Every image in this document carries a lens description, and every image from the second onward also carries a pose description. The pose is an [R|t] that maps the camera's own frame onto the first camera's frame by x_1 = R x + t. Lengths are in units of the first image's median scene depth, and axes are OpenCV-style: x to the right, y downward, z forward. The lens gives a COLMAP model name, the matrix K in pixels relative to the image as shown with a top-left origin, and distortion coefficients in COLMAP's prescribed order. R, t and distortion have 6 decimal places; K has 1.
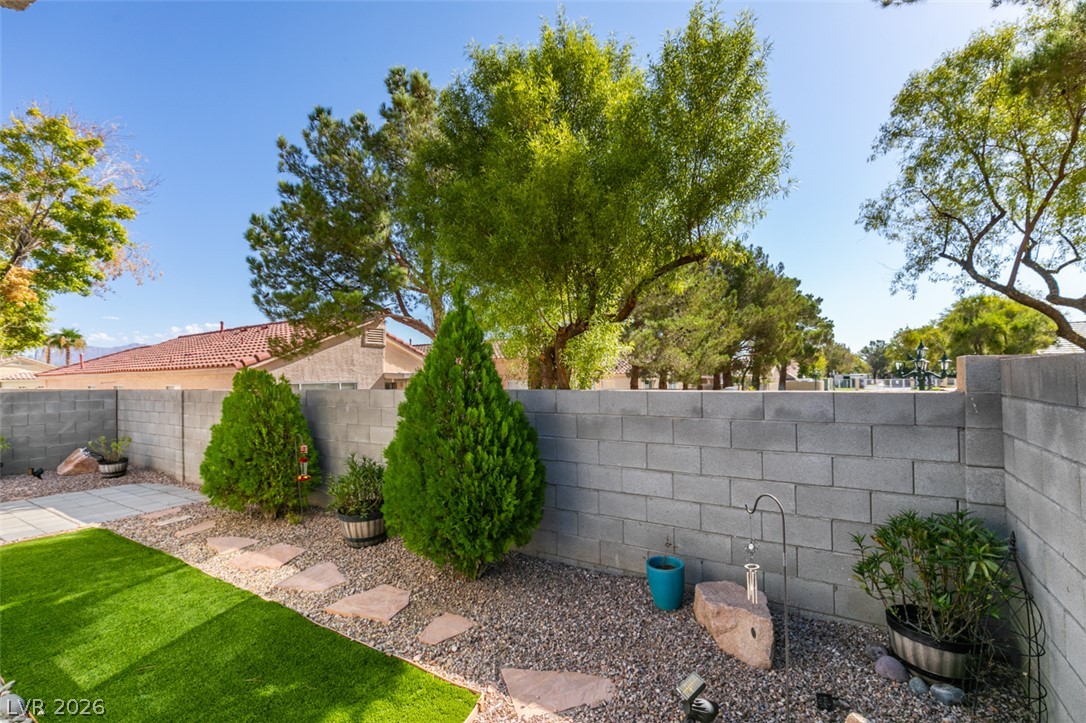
lens RADIAL K [[490.7, 0, 541.1], [0, 490.7, 367.9], [0, 0, 1]] dist [0.004074, -0.001957]
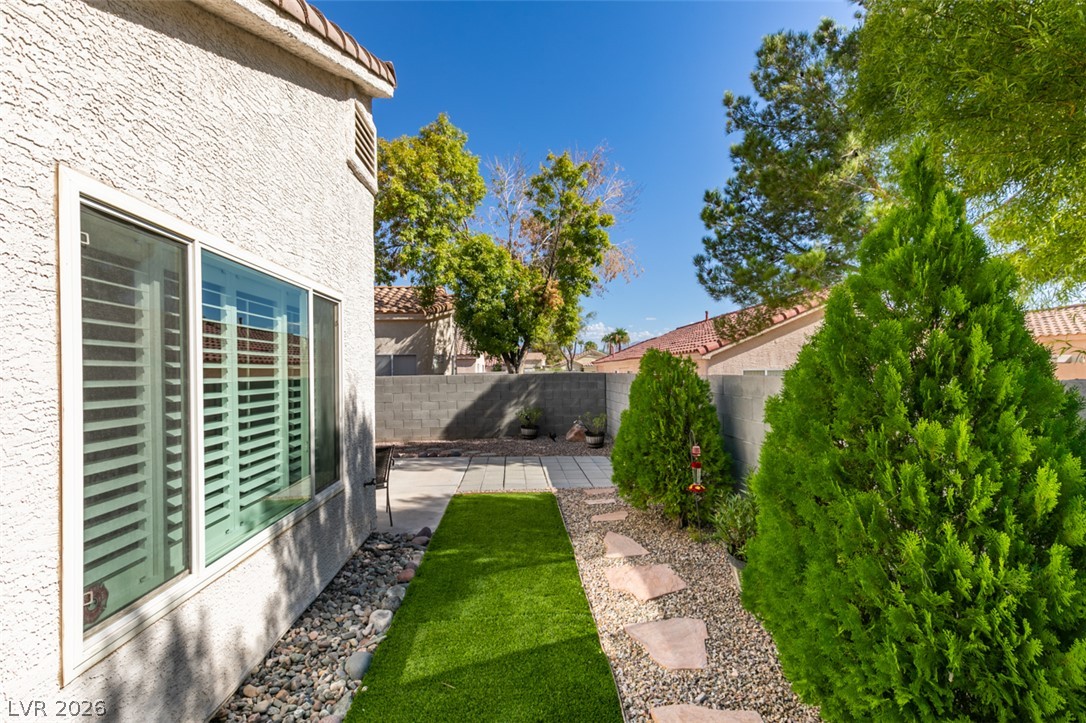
lens RADIAL K [[490.7, 0, 540.7], [0, 490.7, 367.4], [0, 0, 1]] dist [0.004074, -0.001957]
pose [[0.583098, 0.002802, -0.812397, 0.000987], [0.016414, 0.999749, 0.015229, 0.017258], [0.812236, -0.022215, 0.582906, 0.335754]]
